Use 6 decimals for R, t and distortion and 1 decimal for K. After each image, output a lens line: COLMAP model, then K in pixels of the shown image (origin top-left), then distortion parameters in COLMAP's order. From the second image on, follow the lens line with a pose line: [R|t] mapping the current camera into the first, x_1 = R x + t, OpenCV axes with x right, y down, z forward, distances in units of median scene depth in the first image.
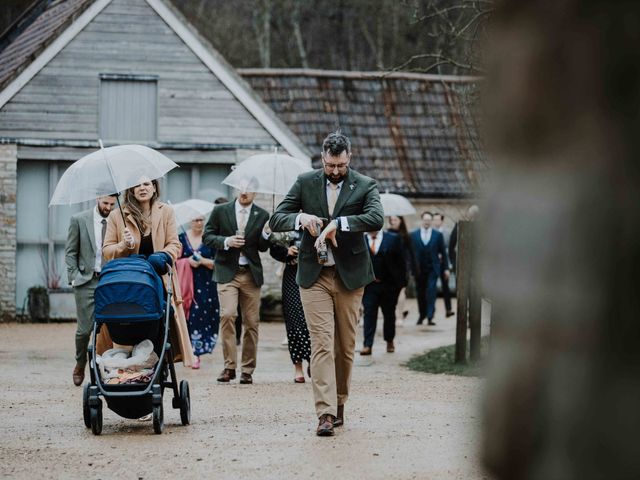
lens RADIAL K [[2457.9, 0, 320.0], [0, 2457.9, 240.0], [0, 0, 1]] dist [-0.038176, 2.923003]
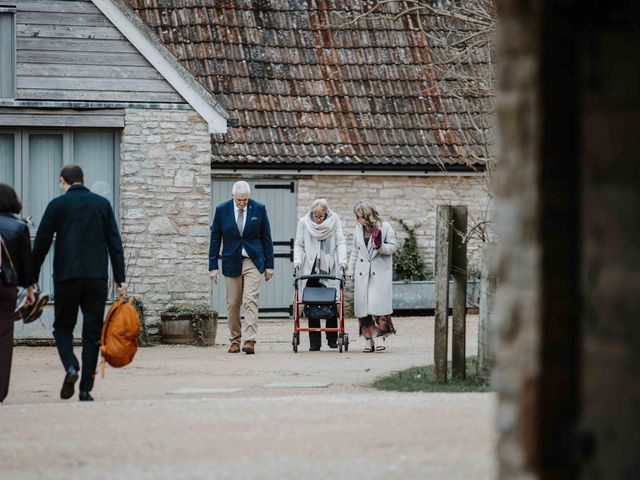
lens RADIAL K [[2829.9, 0, 321.6], [0, 2829.9, 312.9], [0, 0, 1]] dist [0.223659, 12.505496]
pose [[0.999867, -0.008608, 0.013820, 0.016776], [0.008196, 0.999529, 0.029585, -0.001111], [-0.014068, -0.029468, 0.999467, 0.217802]]
